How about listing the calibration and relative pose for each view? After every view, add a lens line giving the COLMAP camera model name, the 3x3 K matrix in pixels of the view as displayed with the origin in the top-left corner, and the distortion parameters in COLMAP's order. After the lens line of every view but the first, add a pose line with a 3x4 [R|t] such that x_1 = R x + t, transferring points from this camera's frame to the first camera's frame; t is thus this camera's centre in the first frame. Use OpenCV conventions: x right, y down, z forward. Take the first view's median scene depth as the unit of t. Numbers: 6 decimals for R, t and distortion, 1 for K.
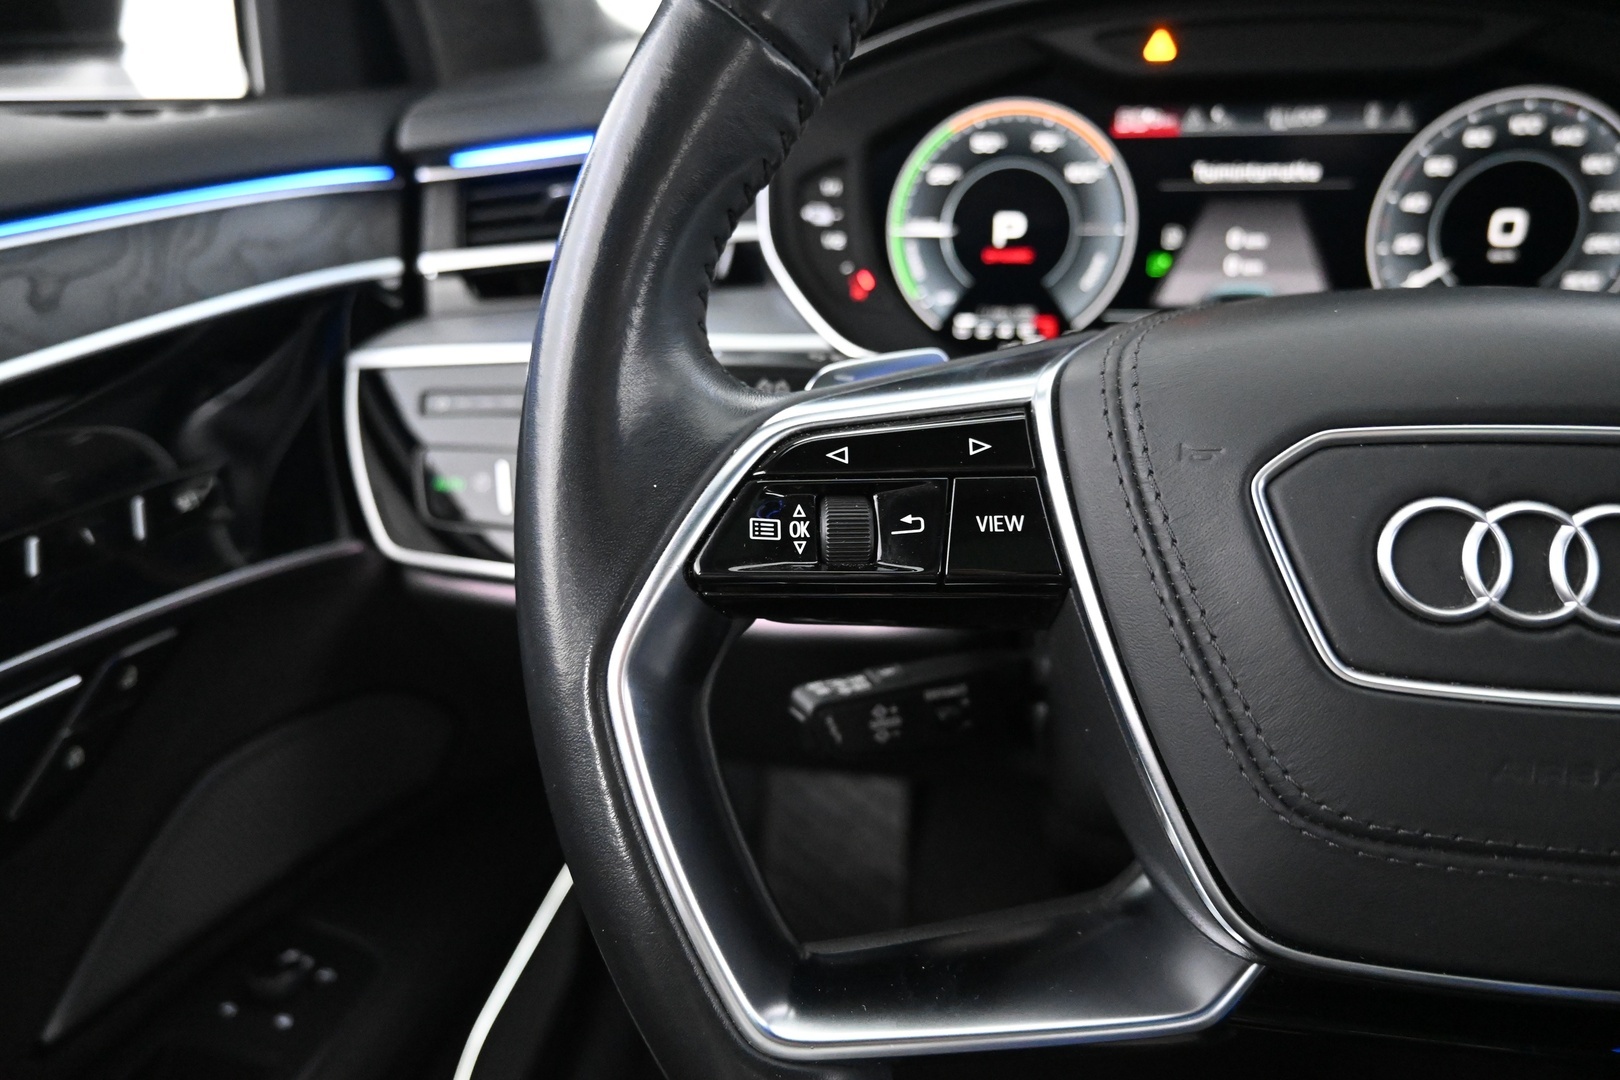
lens RADIAL K [[1108.8, 0, 817.0], [0, 1108.8, 539.9], [0, 0, 1]] dist [-0.002572, -0.000993]
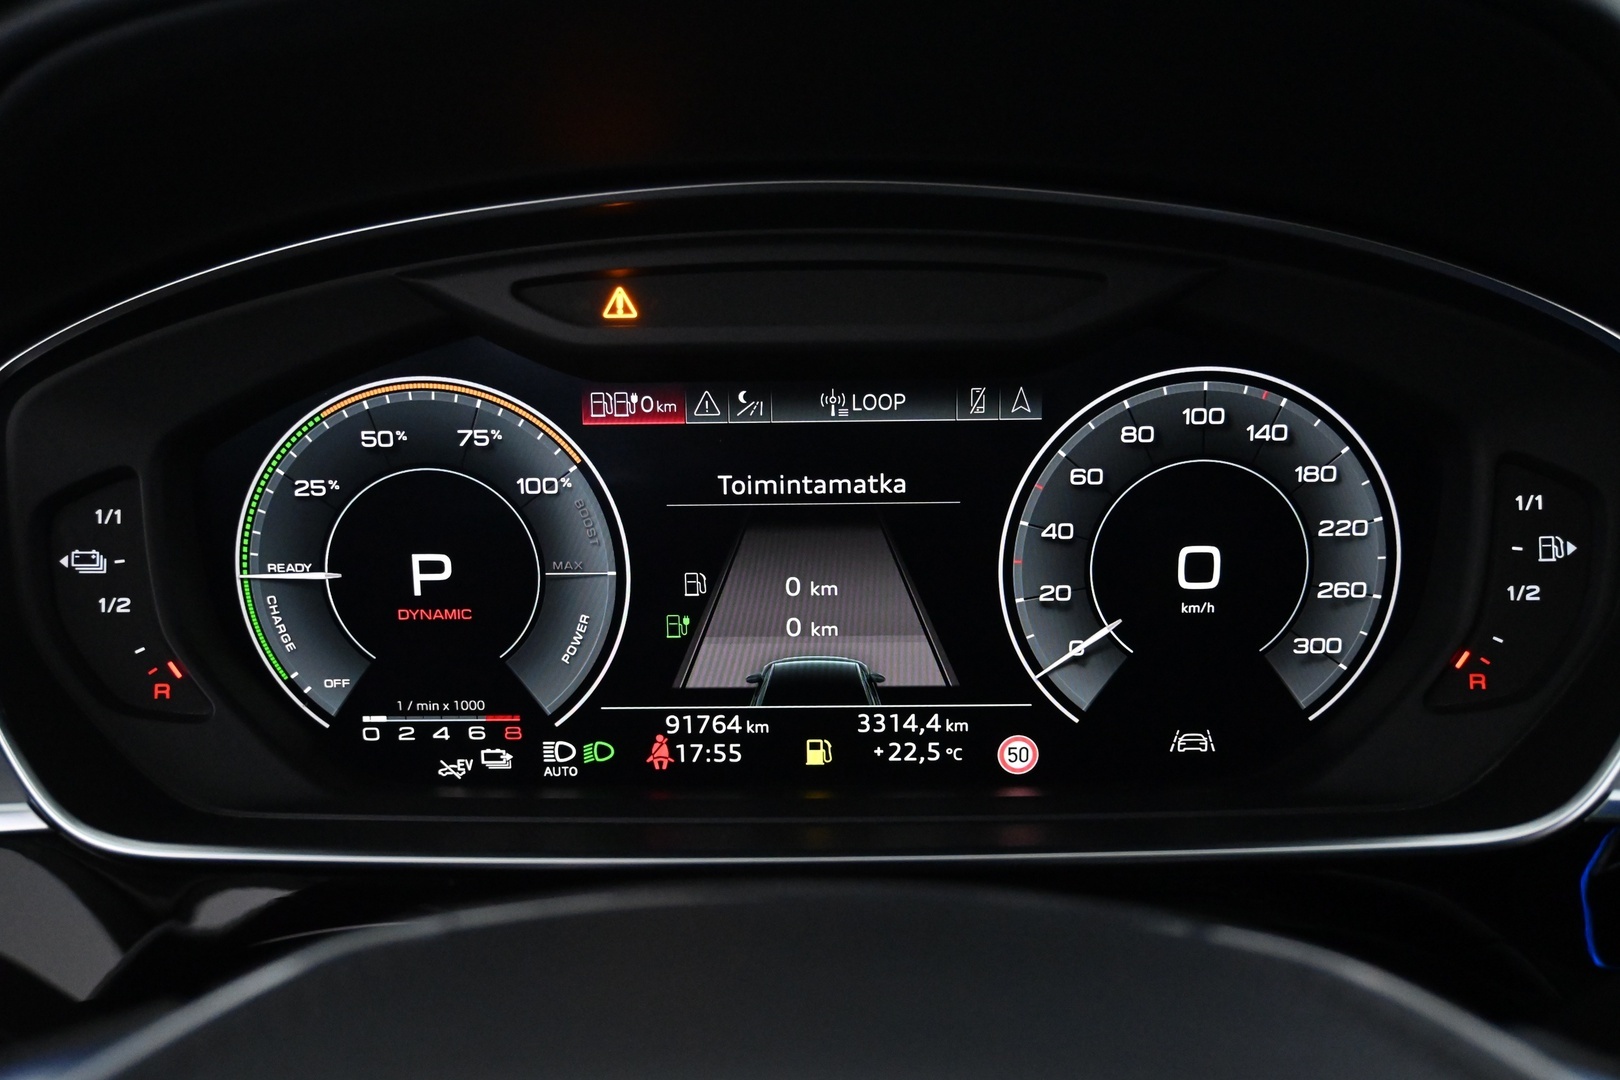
lens RADIAL K [[1542.3, 0, 814.7], [0, 1542.3, 535.1], [0, 0, 1]] dist [-0.002374, 0.000000]
pose [[0.988824, -0.024603, 0.147042, 0.275412], [0.046782, 0.987678, -0.149342, -0.177978], [-0.141556, 0.154552, 0.977791, 0.160919]]
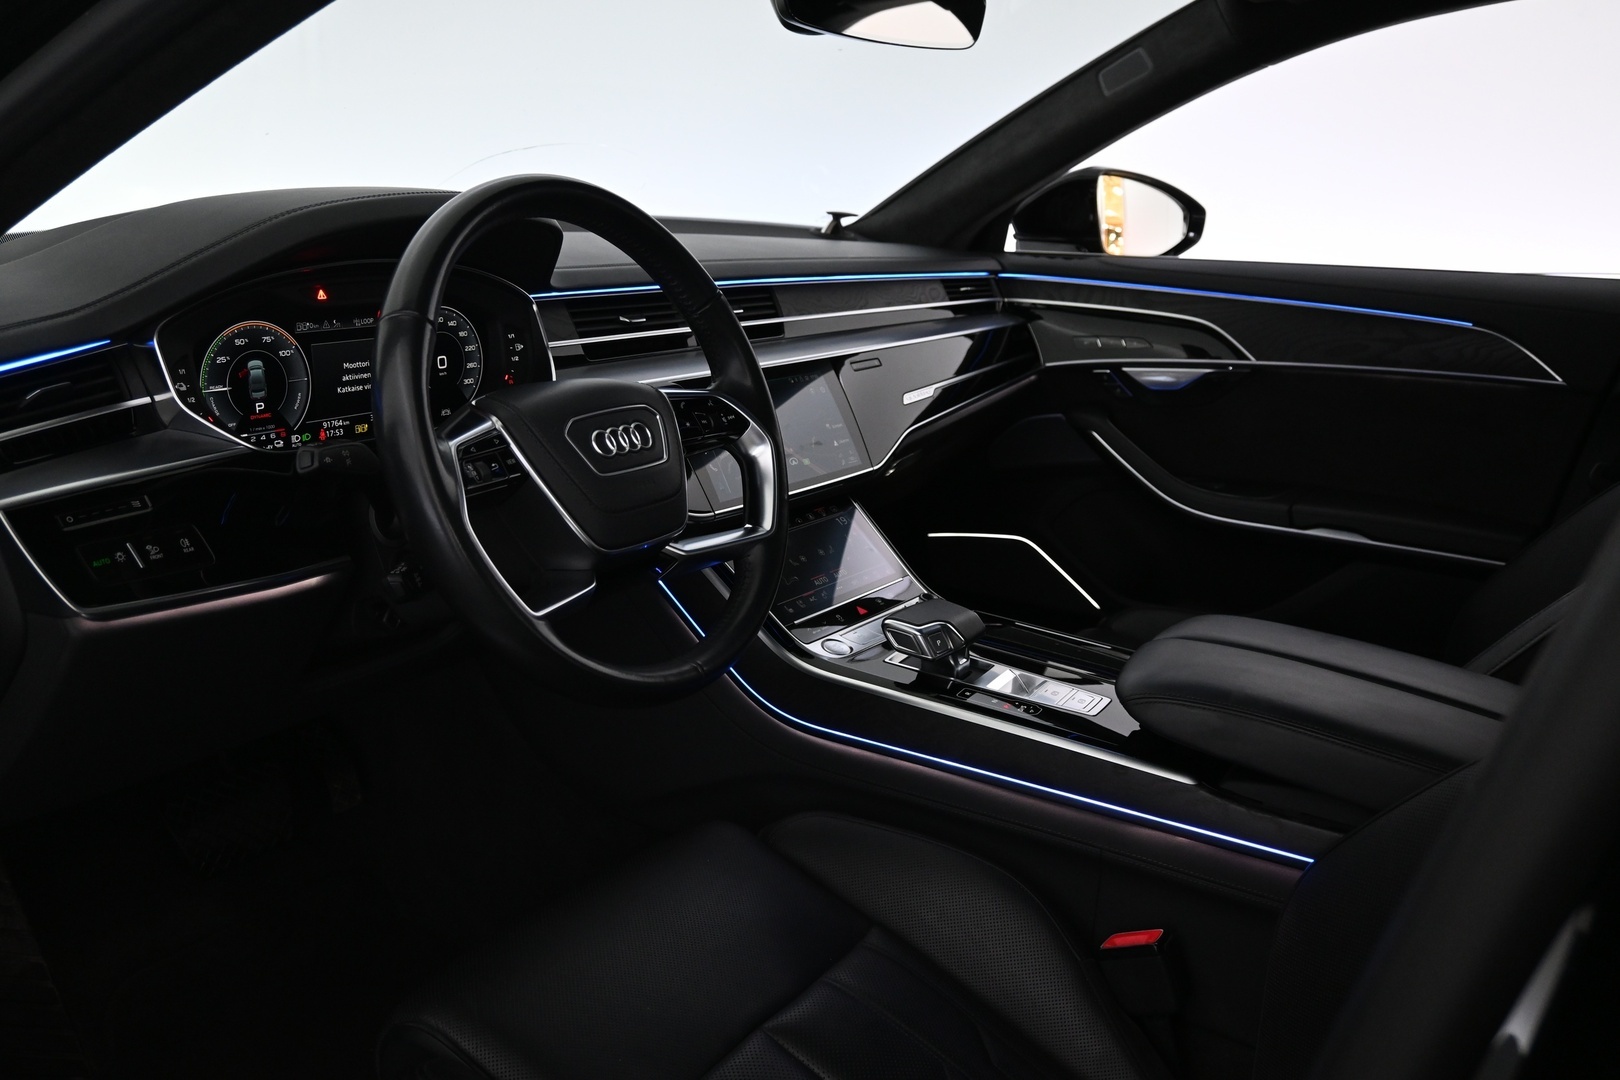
lens RADIAL K [[1350.6, 0, 810.3], [0, 1350.6, 548.8], [0, 0, 1]] dist [0.000216, -0.004088]
pose [[0.385159, -0.205858, 0.899597, -1.700749], [0.315640, 0.945398, 0.081199, 0.100861], [-0.867193, 0.252674, 0.429106, -0.780047]]
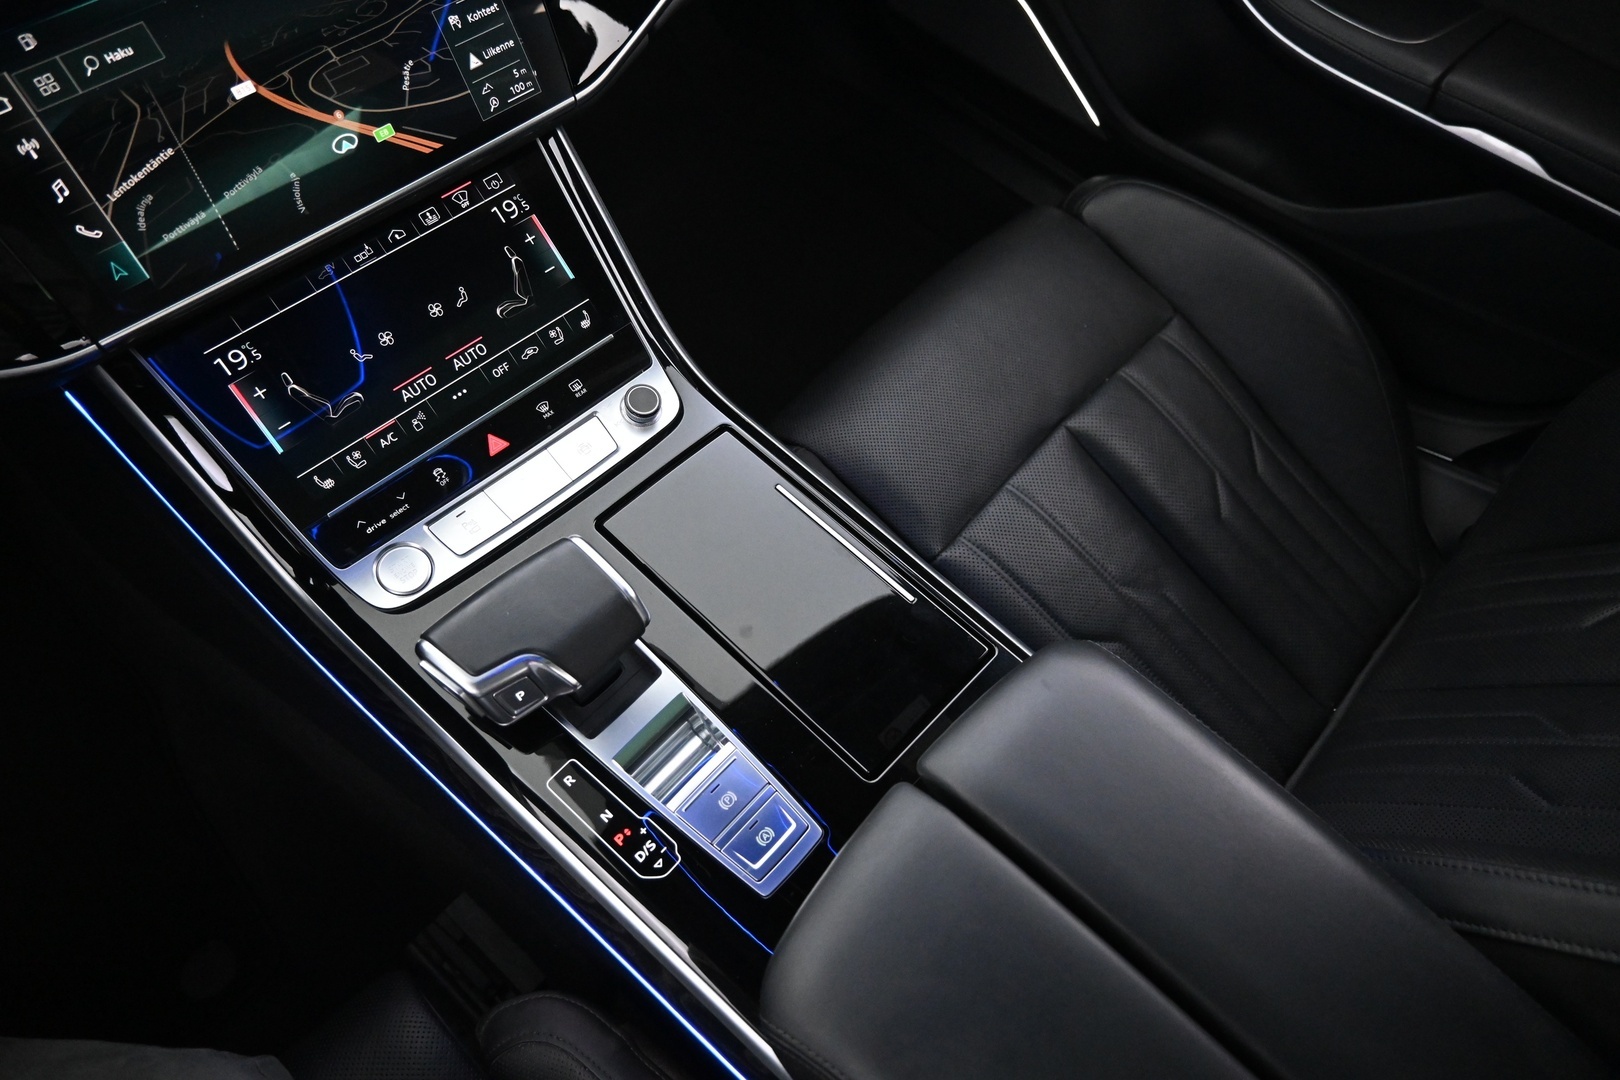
lens RADIAL K [[1108.8, 0, 814.2], [0, 1108.8, 545.0], [0, 0, 1]] dist [-0.002572, -0.000993]
pose [[0.523445, -0.691815, 0.497391, 0.678261], [0.235476, 0.678471, 0.695865, -0.306043], [-0.818875, -0.247124, 0.518048, -0.605048]]
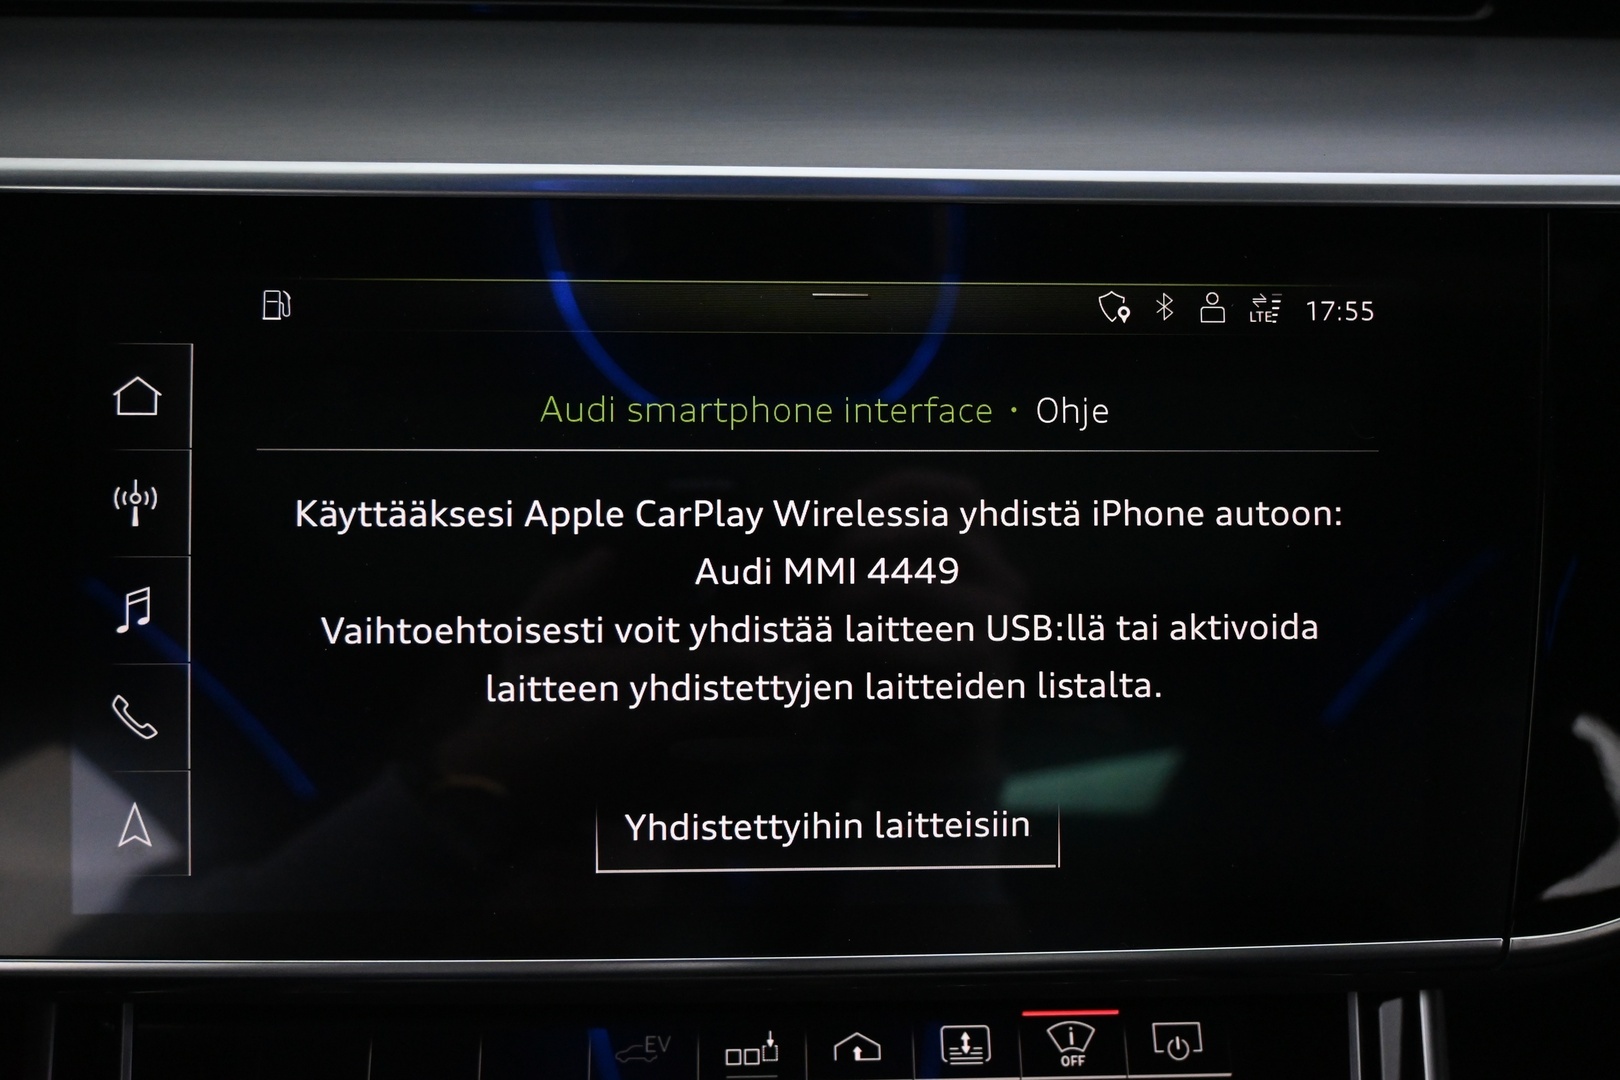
lens RADIAL K [[1715.2, 0, 808.9], [0, 1715.2, 529.6], [0, 0, 1]] dist [-0.014143, 0.000000]
pose [[0.957399, -0.091127, 0.274012, 1.174814], [0.050450, 0.987092, 0.152003, -0.067612], [-0.284327, -0.131703, 0.949638, -0.035511]]
